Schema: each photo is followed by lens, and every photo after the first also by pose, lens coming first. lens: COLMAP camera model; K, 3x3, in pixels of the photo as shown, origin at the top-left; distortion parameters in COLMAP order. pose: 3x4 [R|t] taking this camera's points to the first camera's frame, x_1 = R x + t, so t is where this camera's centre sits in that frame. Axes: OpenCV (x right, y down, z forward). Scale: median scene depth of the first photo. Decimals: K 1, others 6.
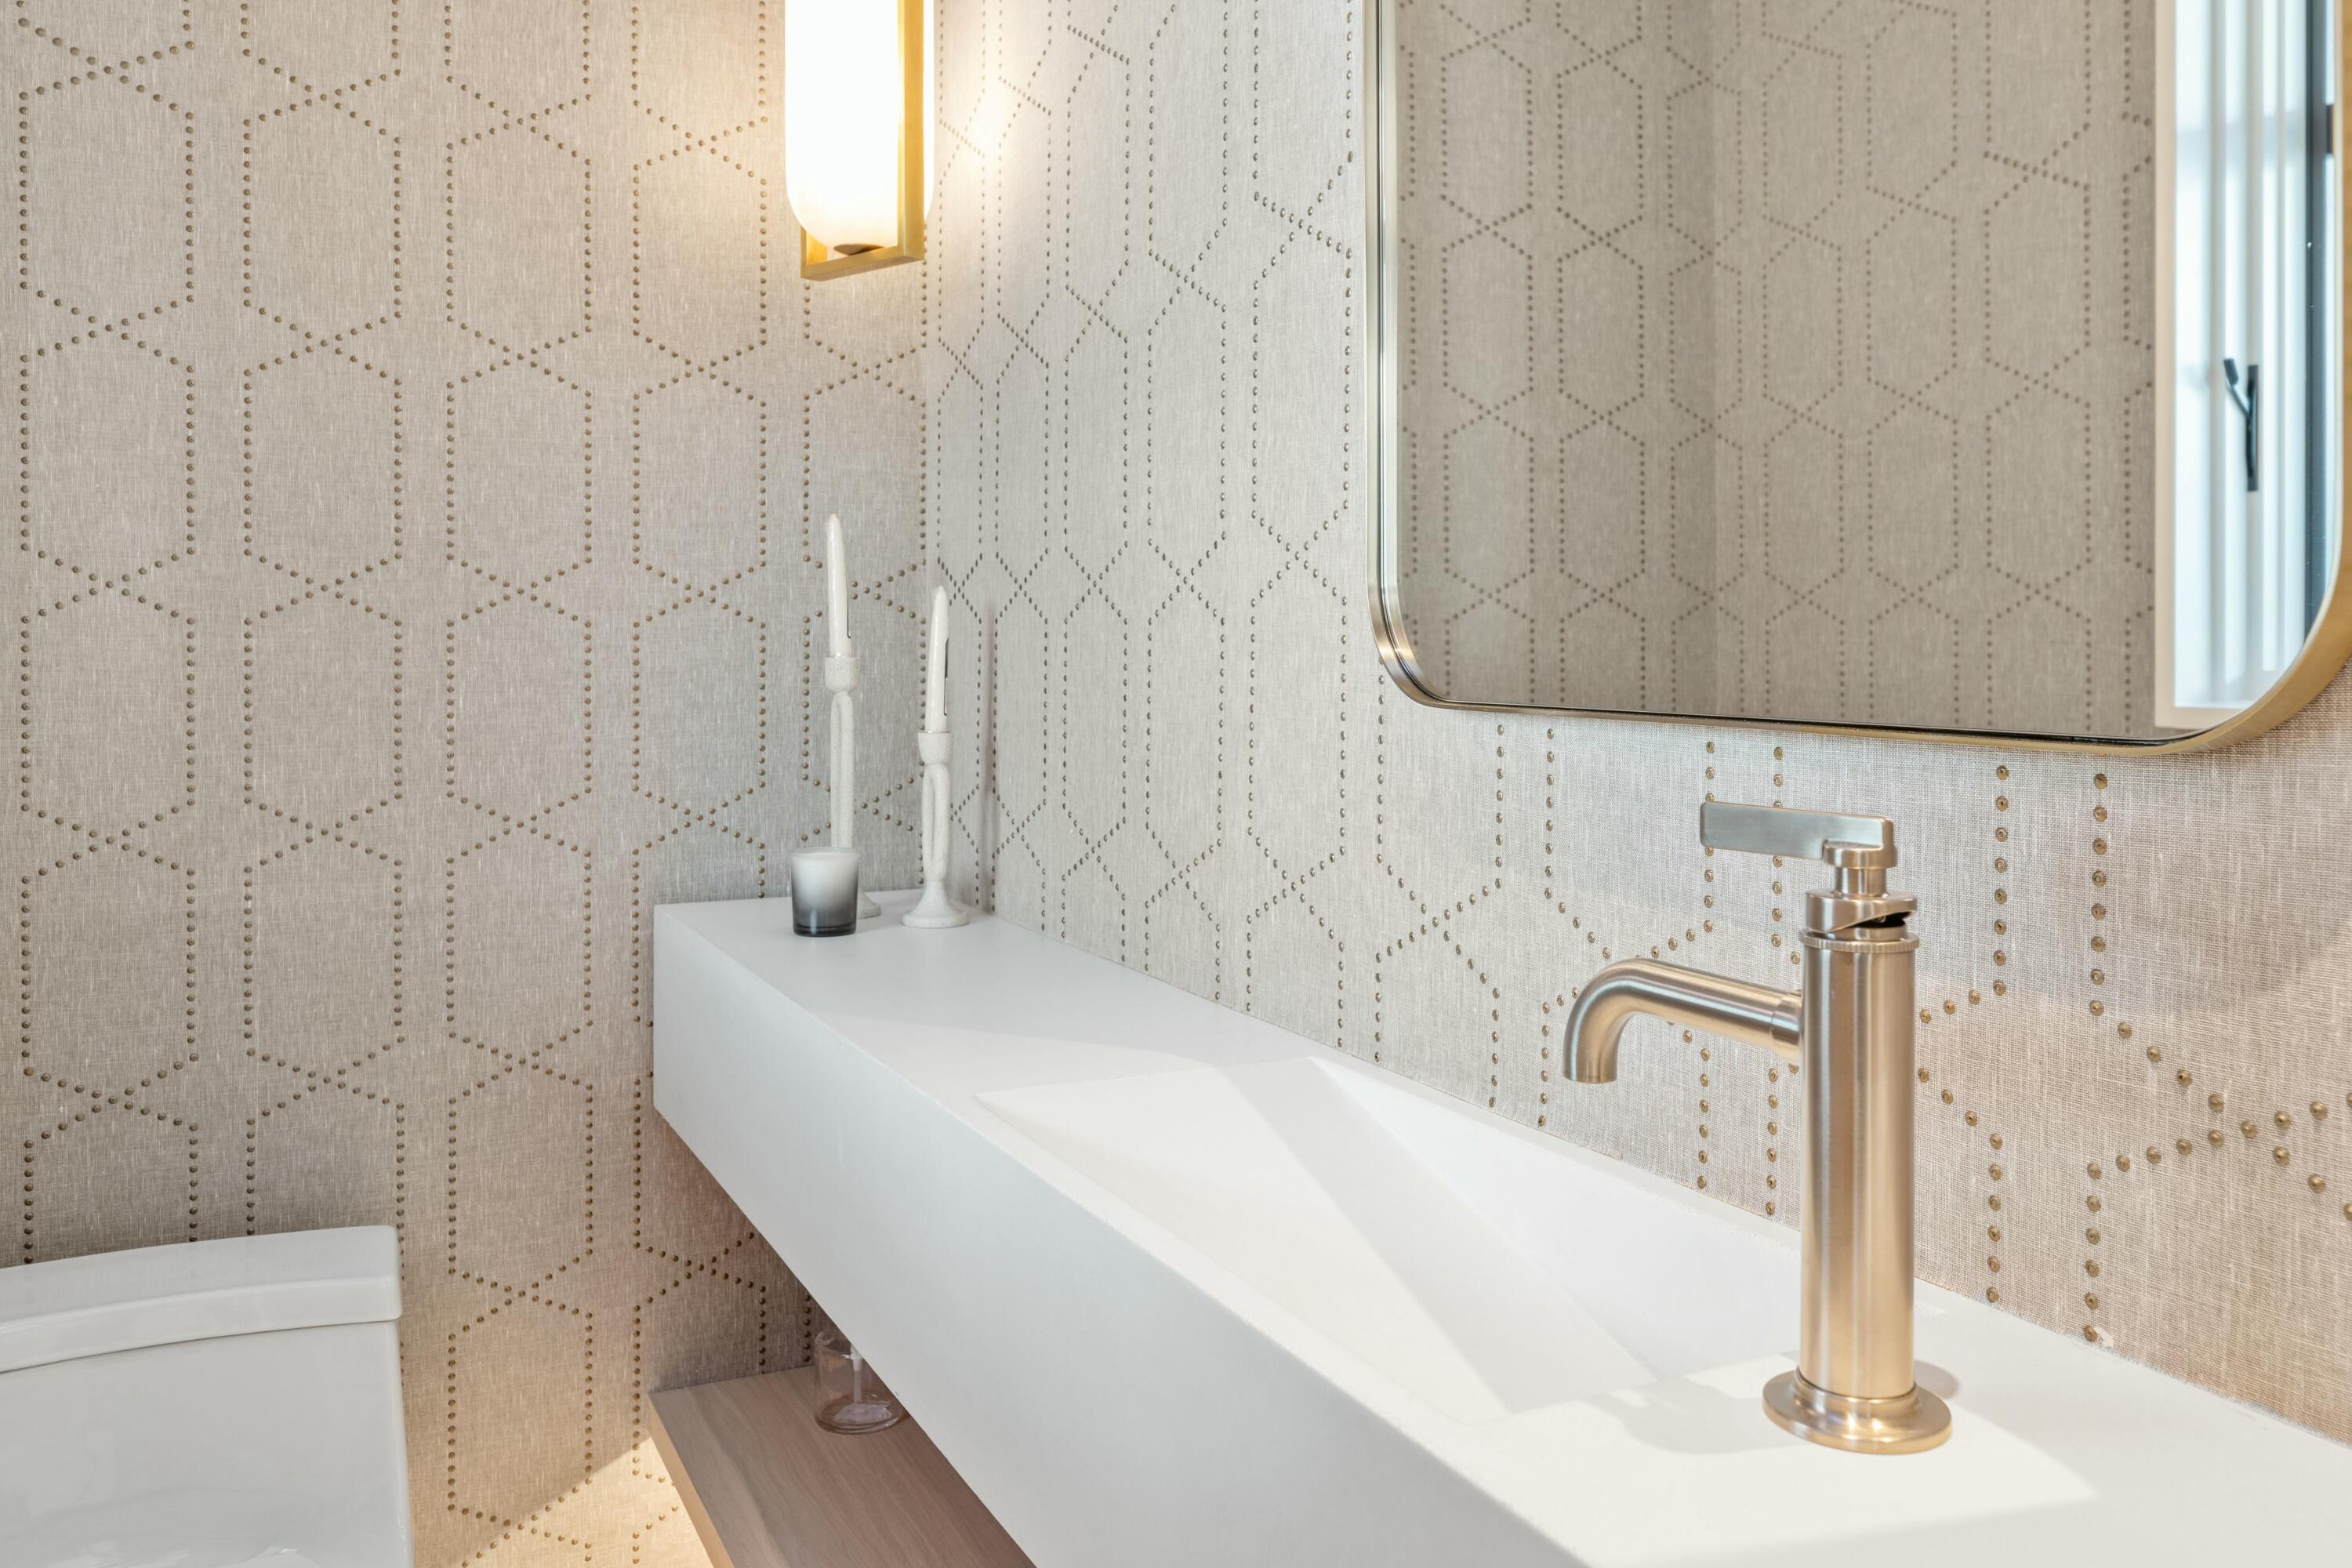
lens RADIAL K [[1934.5, 0, 1186.2], [0, 1934.5, 781.0], [0, 0, 1]] dist [0.006199, -0.017560]
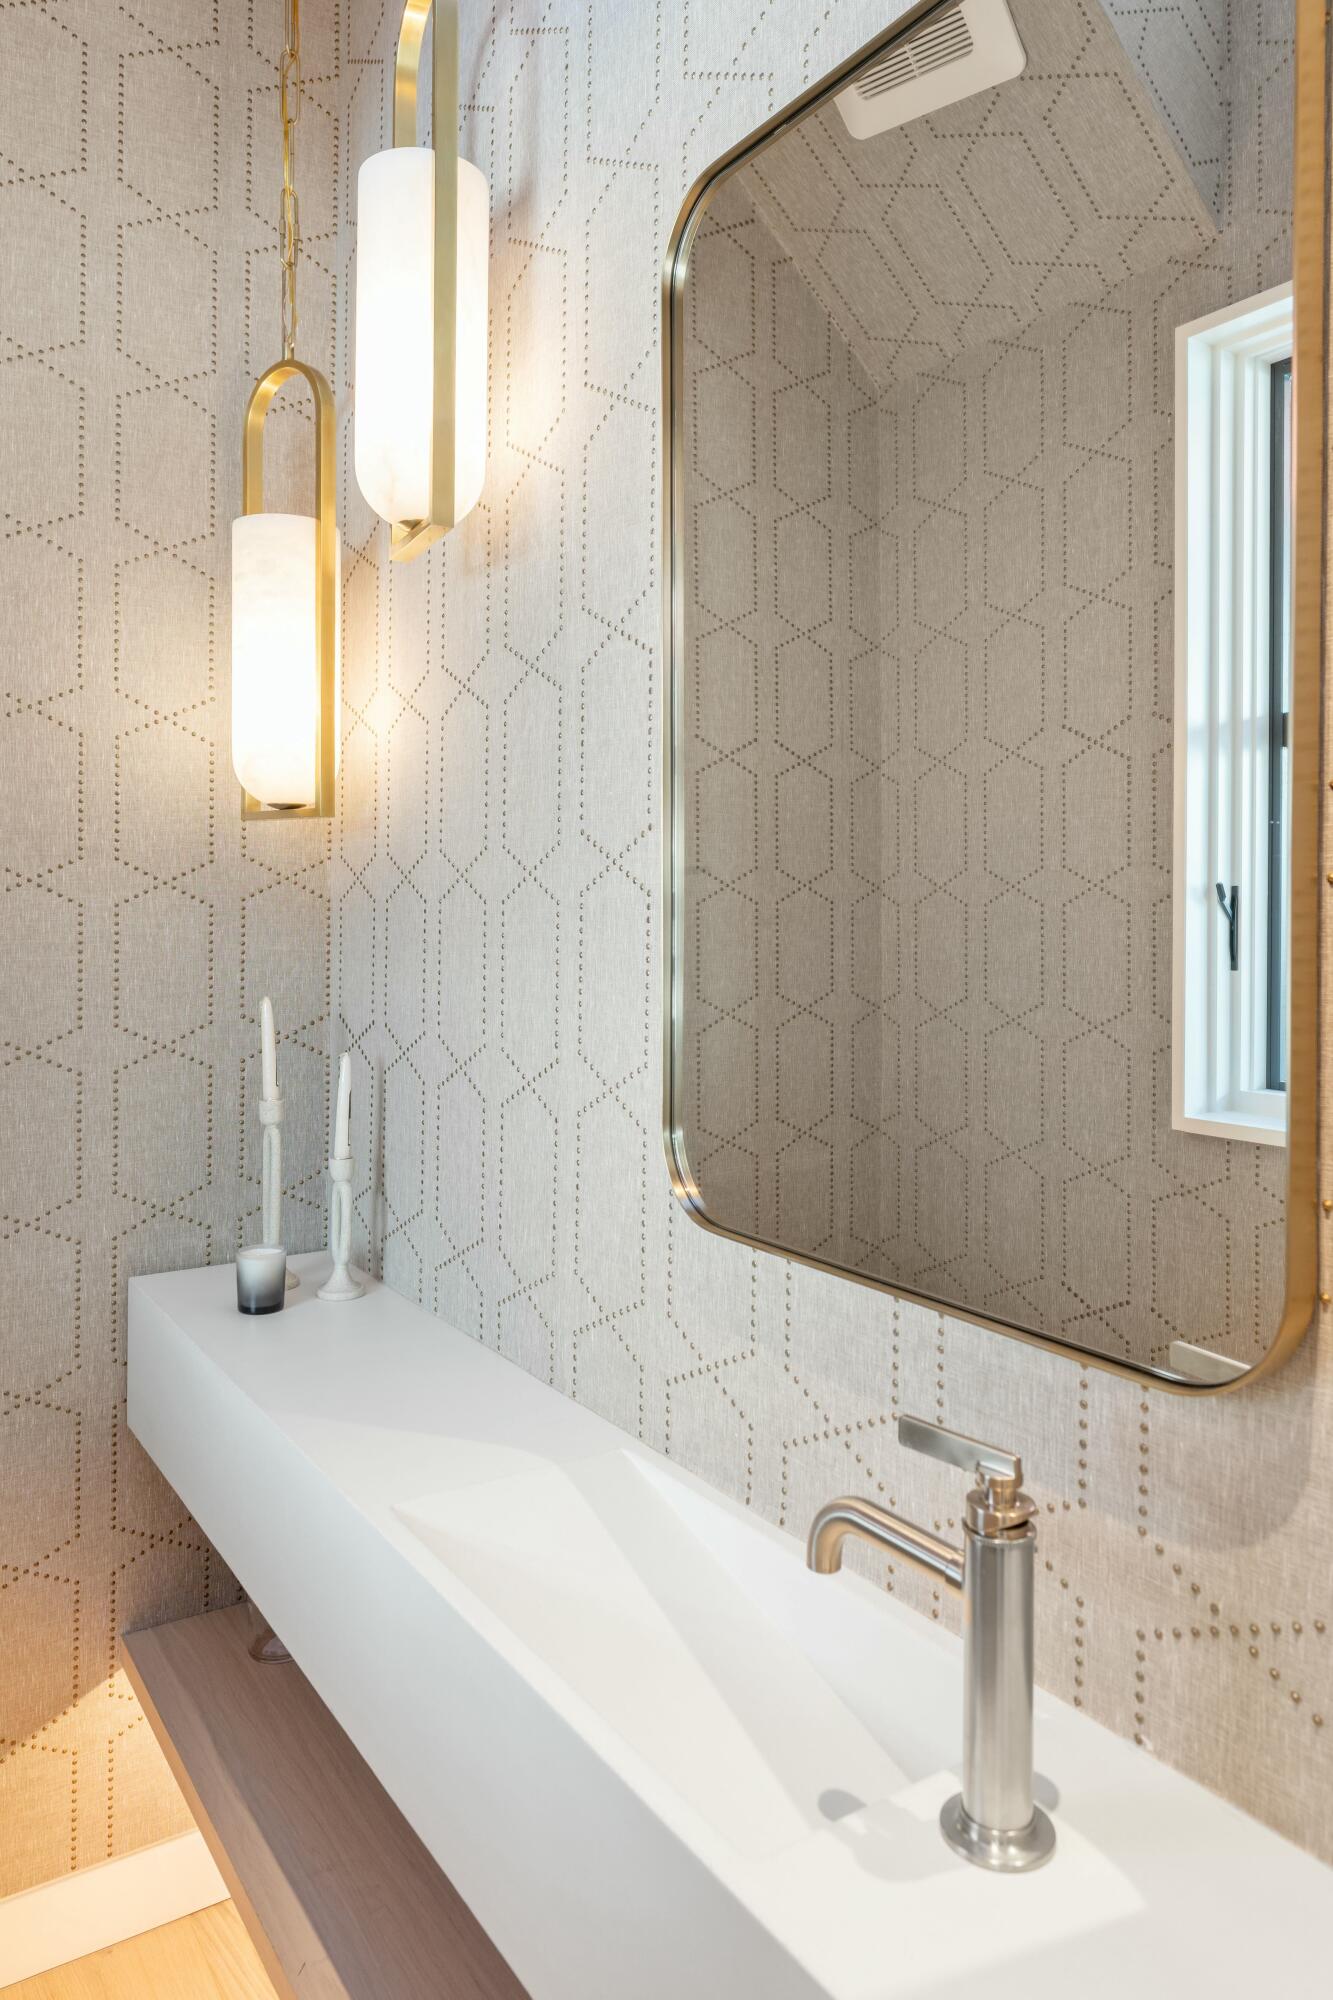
lens RADIAL K [[1422.8, 0, 658.6], [0, 1422.8, 1001.3], [0, 0, 1]] dist [0.013547, -0.005612]
pose [[0.992644, 0.004035, 0.121001, -0.026659], [-0.003822, 0.999991, -0.001990, -0.132658], [-0.121008, 0.001513, 0.992650, -0.045017]]
